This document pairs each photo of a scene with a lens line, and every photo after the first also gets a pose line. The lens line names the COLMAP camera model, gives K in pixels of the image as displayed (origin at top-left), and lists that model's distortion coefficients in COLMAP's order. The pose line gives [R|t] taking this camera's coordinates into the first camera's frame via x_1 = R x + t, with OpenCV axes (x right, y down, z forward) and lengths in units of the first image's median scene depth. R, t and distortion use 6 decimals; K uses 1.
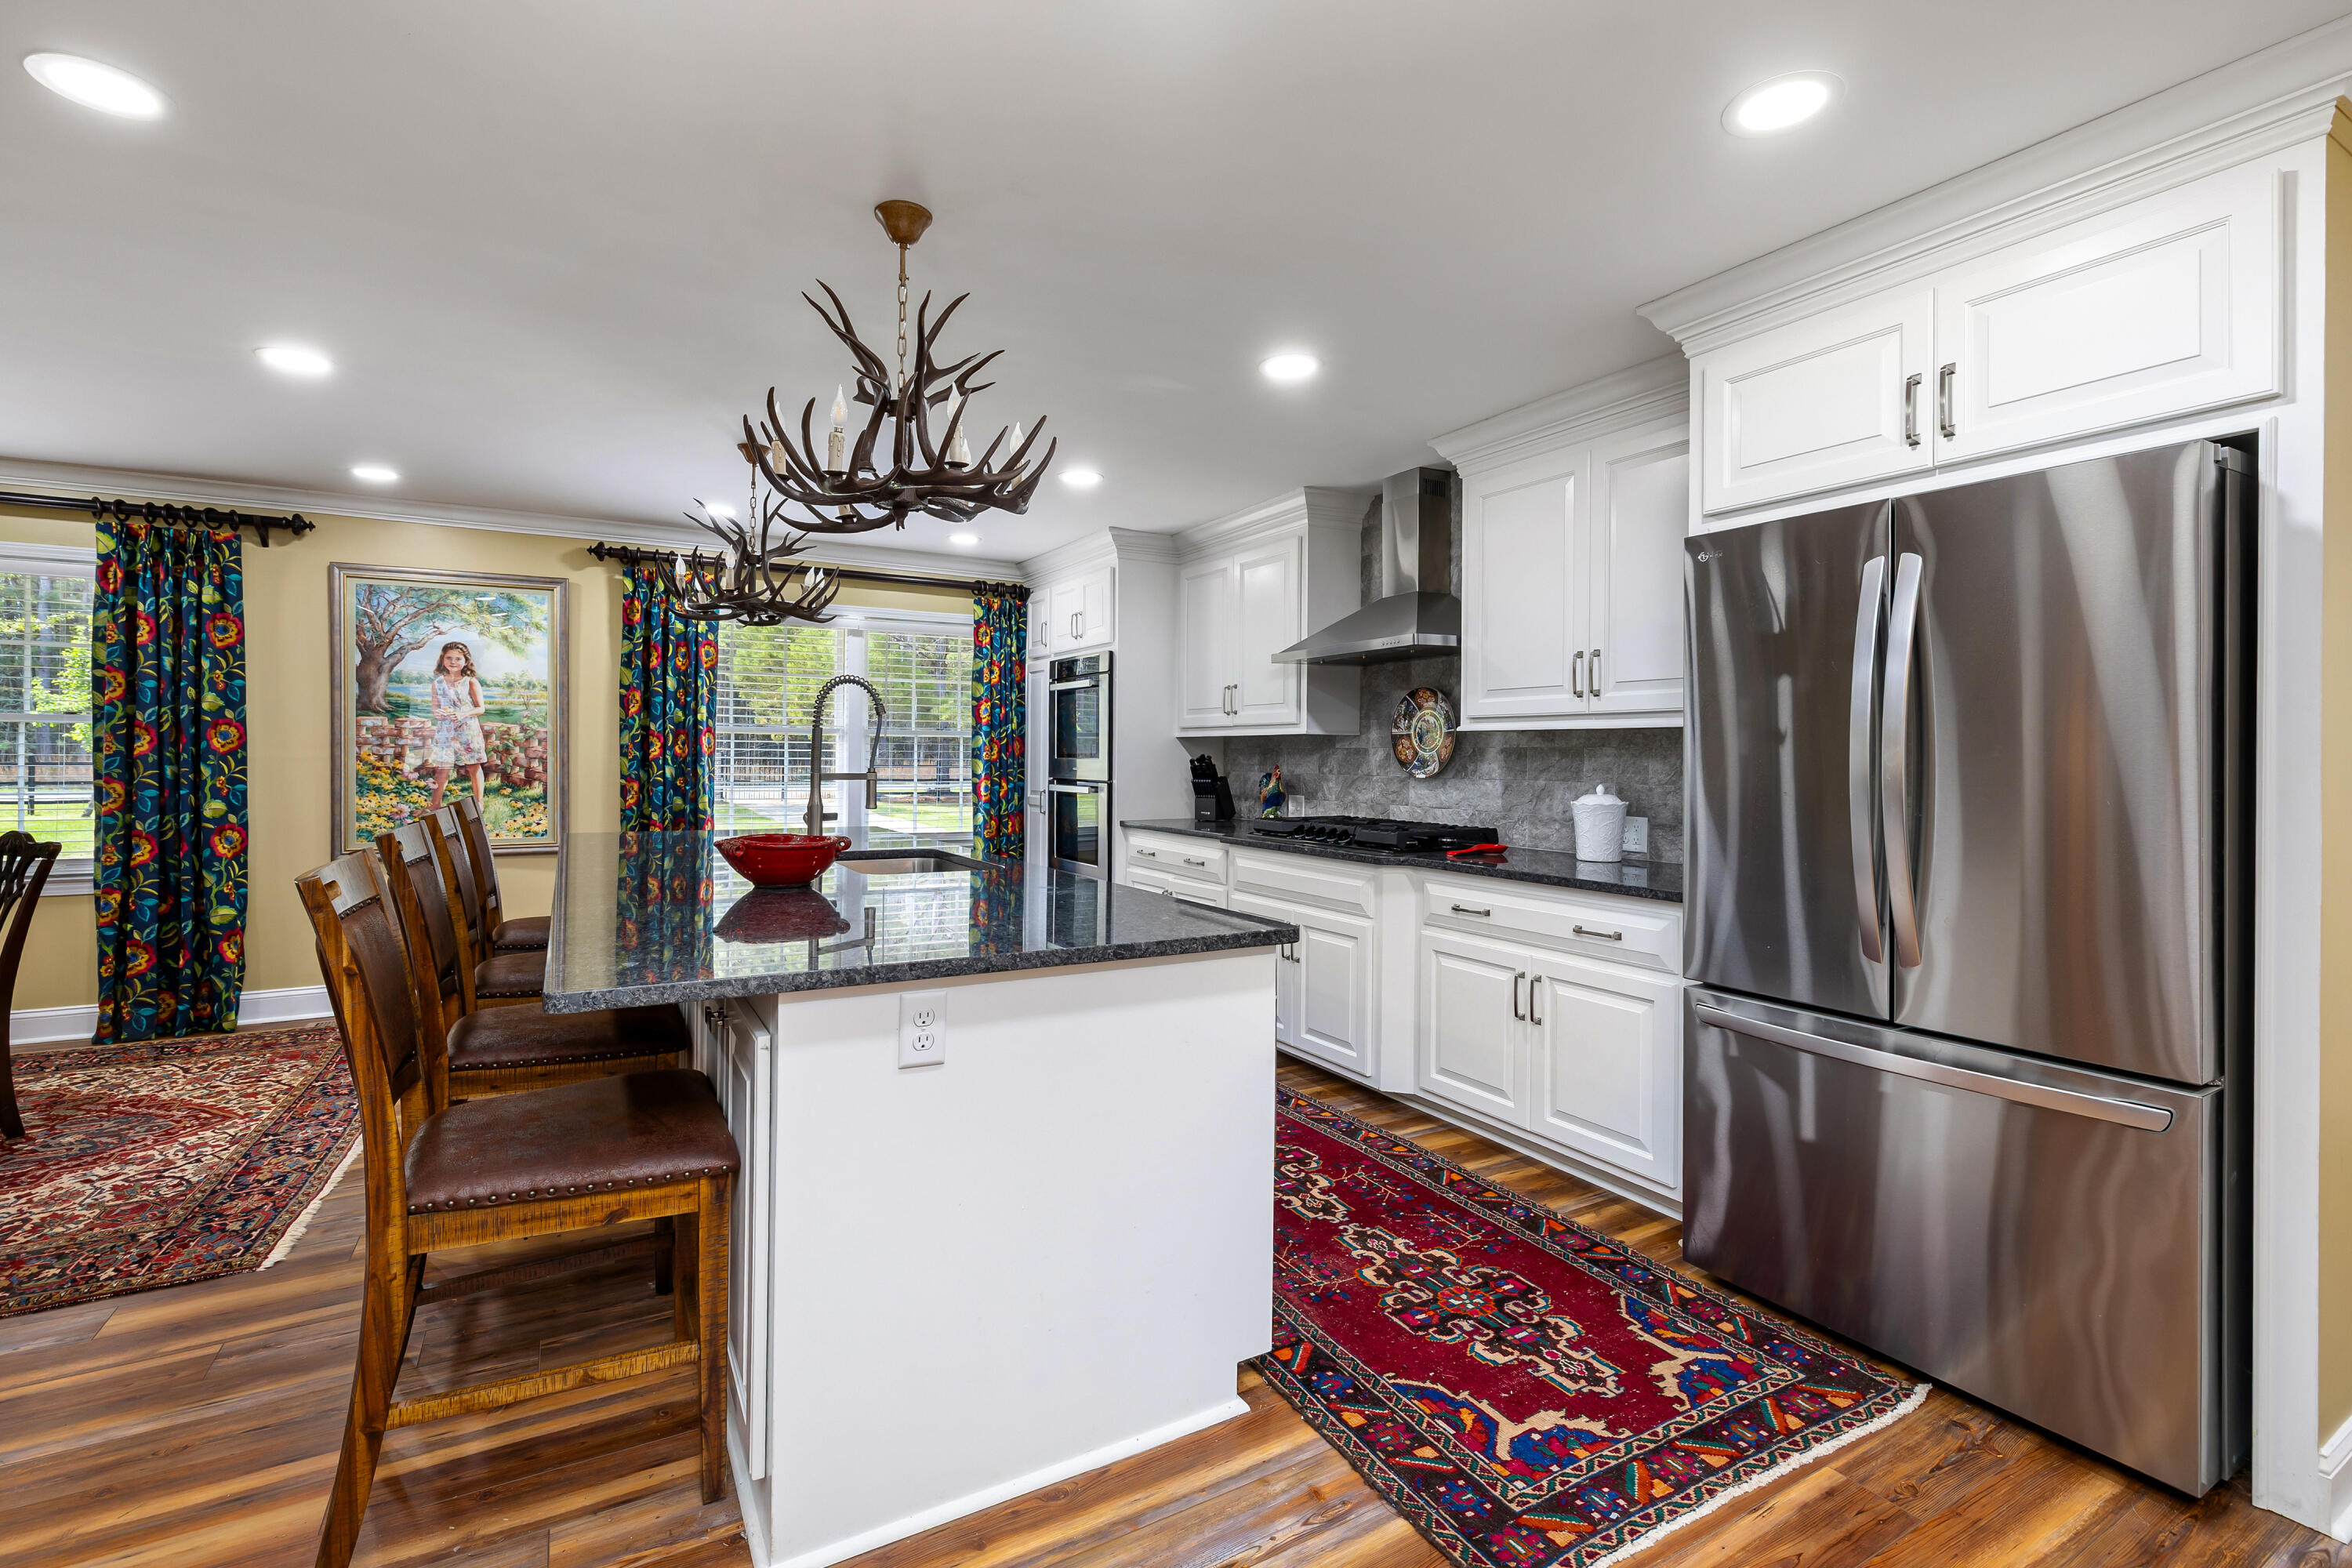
lens RADIAL K [[1010.4, 0, 1173.6], [0, 1010.4, 765.2], [0, 0, 1]] dist [-0.000545, -0.000144]
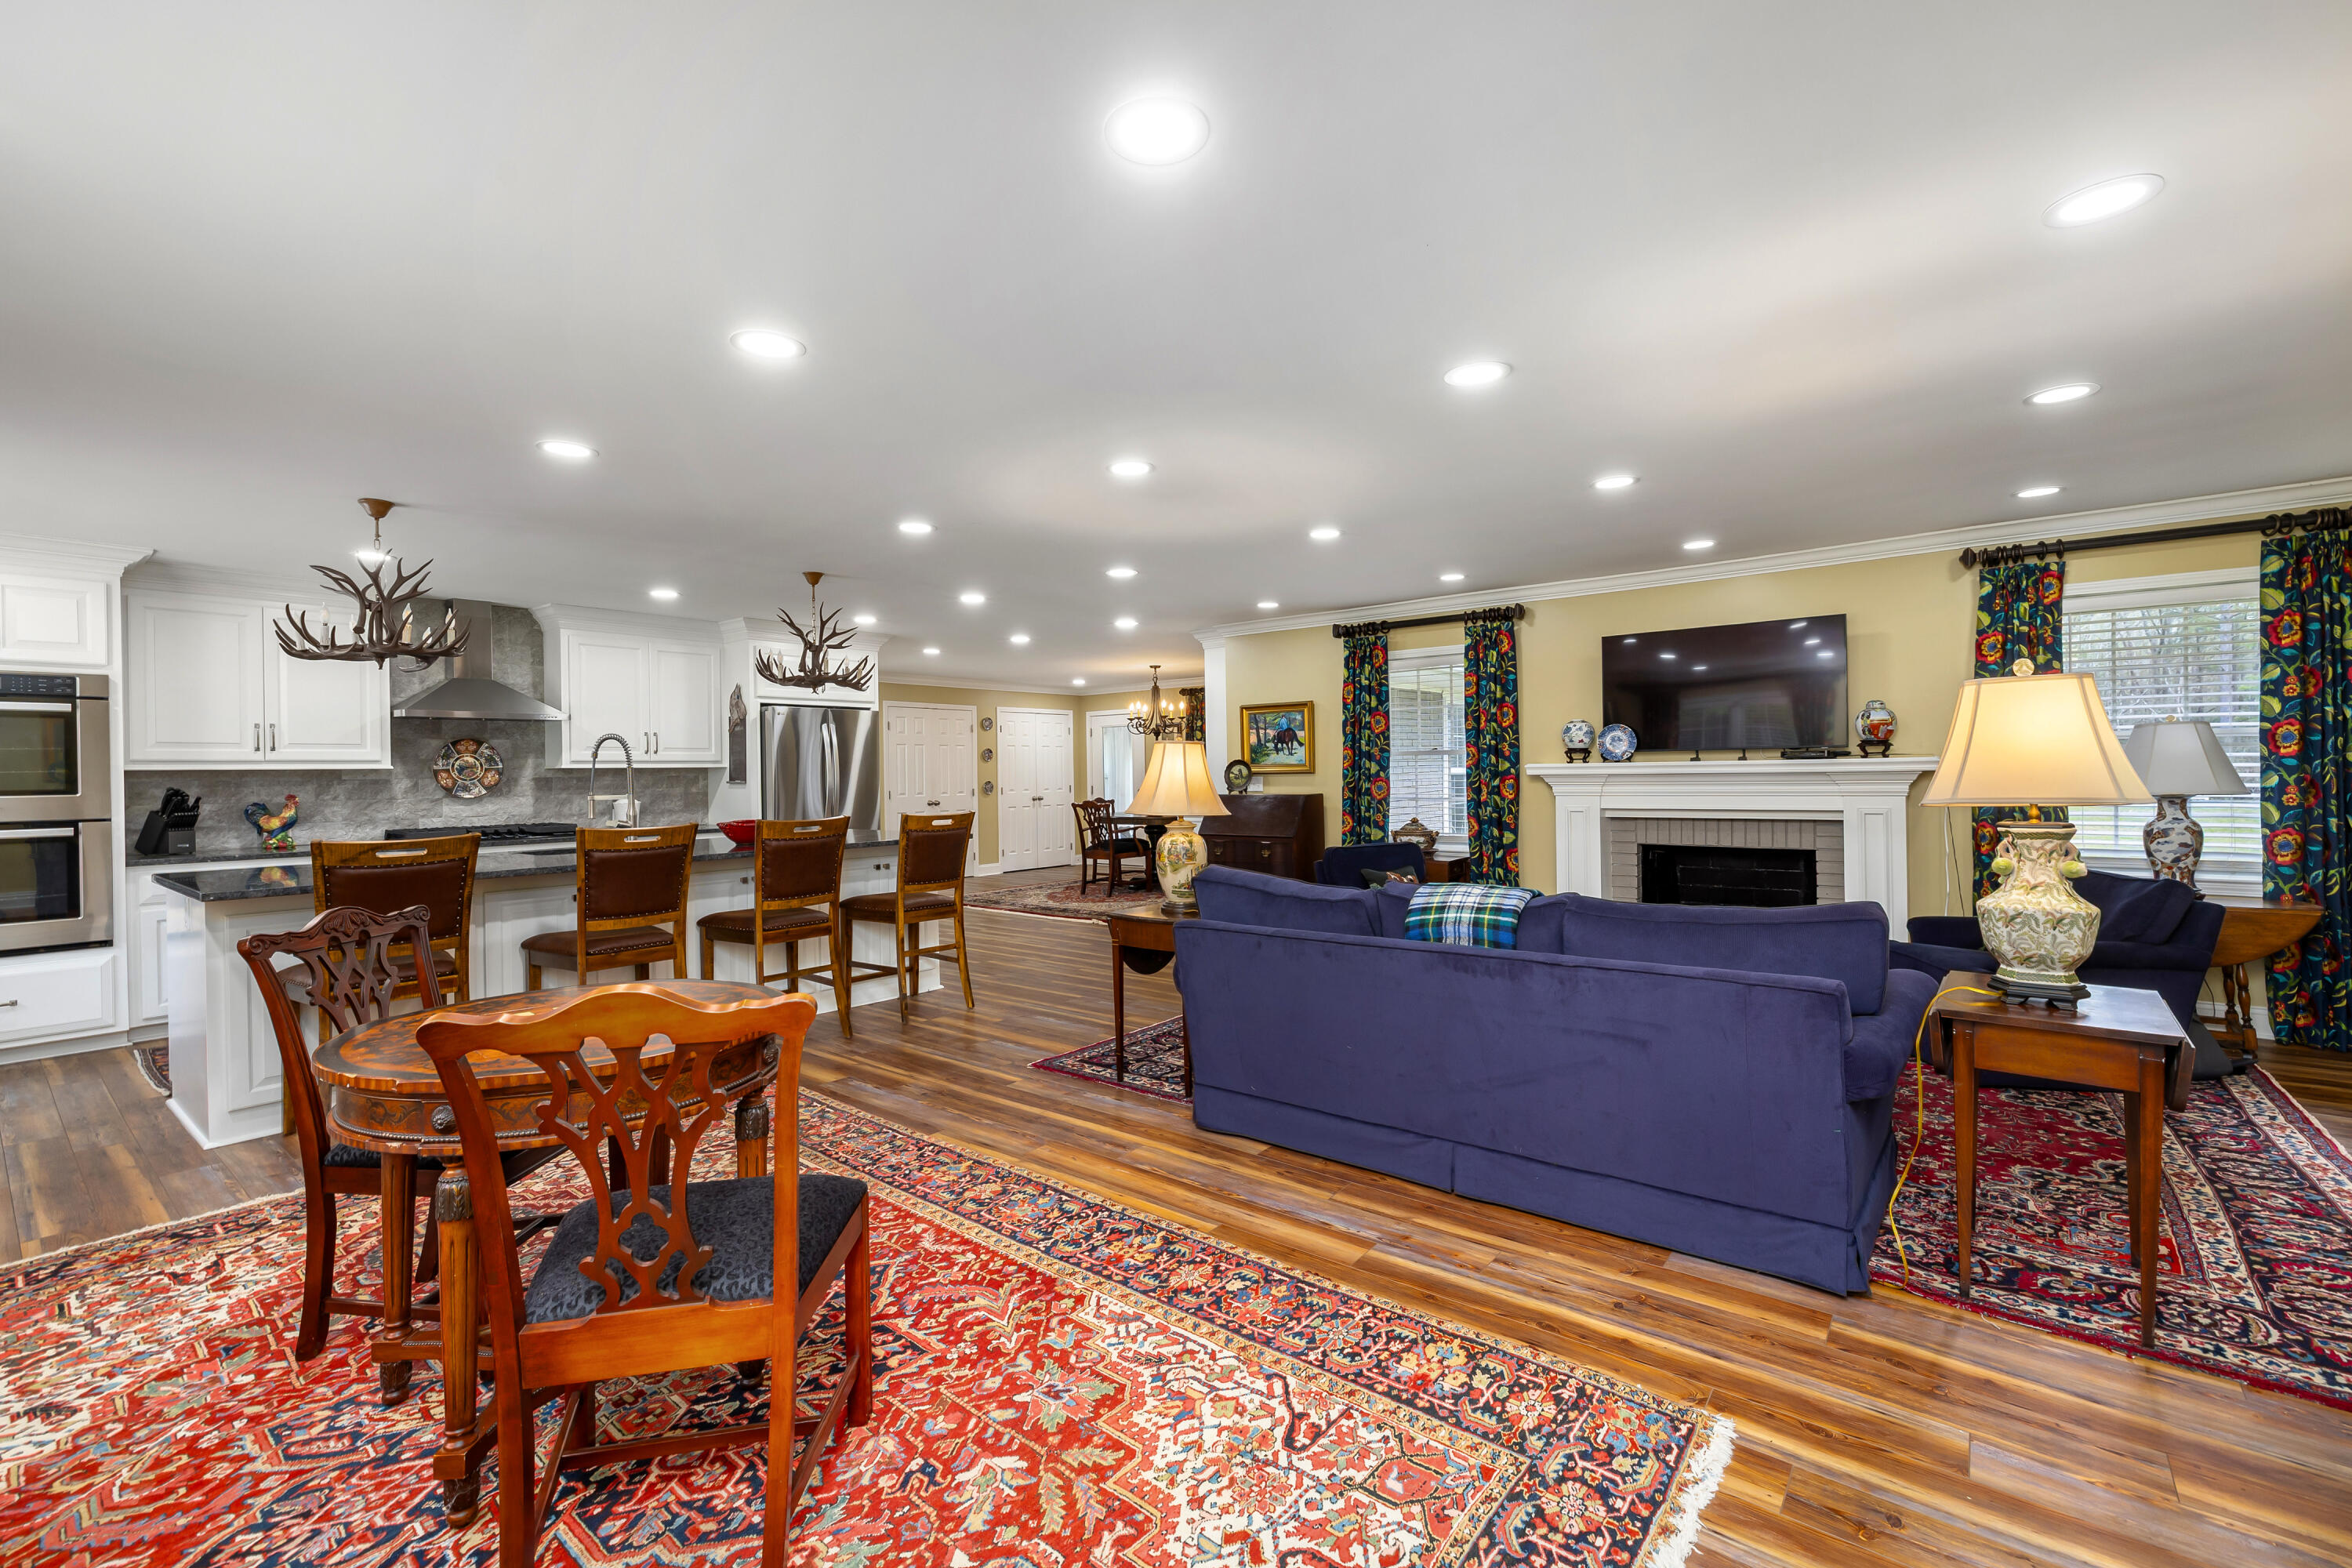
lens RADIAL K [[1010.4, 0, 1173.6], [0, 1010.4, 765.2], [0, 0, 1]] dist [-0.000545, -0.000144]
pose [[-0.356836, 0.005232, 0.934152, -1.551454], [0.021699, 0.999761, 0.002689, -0.017547], [-0.933915, 0.021230, -0.356864, 0.539928]]
